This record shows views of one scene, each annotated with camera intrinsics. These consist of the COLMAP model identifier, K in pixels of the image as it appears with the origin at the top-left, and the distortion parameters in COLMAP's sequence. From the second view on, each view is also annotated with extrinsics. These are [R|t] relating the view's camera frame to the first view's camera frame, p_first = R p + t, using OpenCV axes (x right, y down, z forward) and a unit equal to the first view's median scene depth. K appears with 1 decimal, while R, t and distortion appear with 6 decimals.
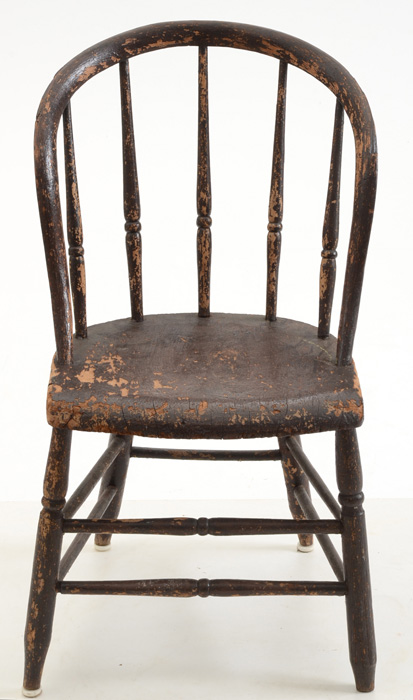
lens RADIAL K [[2113.9, 0, 204.1], [0, 2113.9, 348.6], [0, 0, 1]] dist [0.737404, 0.000000]
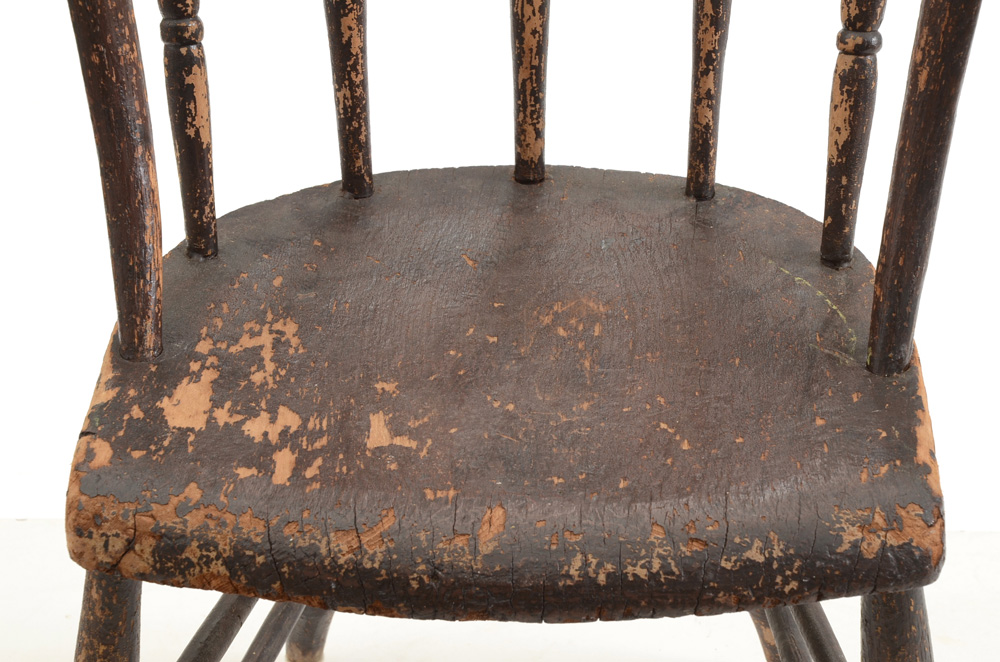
lens RADIAL K [[3019.5, 0, 486.7], [0, 3019.5, 338.8], [0, 0, 1]] dist [0.779916, 0.000000]
pose [[0.998148, 0.014503, -0.059084, 0.027191], [-0.003973, 0.984635, 0.174579, -0.089284], [0.060709, -0.174021, 0.982869, 0.471092]]
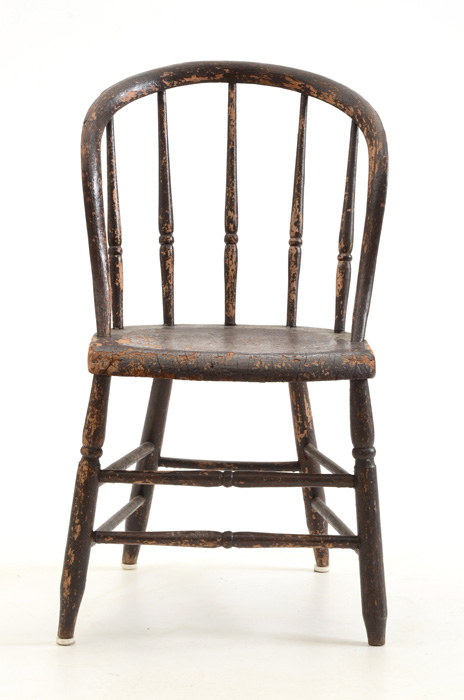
lens RADIAL K [[2286.1, 0, 228.0], [0, 2286.1, 362.3], [0, 0, 1]] dist [0.919275, 0.000000]
pose [[0.999871, 0.014952, 0.005900, -0.008144], [-0.013358, 0.977095, -0.212385, 0.269601], [-0.008941, 0.212279, 0.977168, -0.156808]]
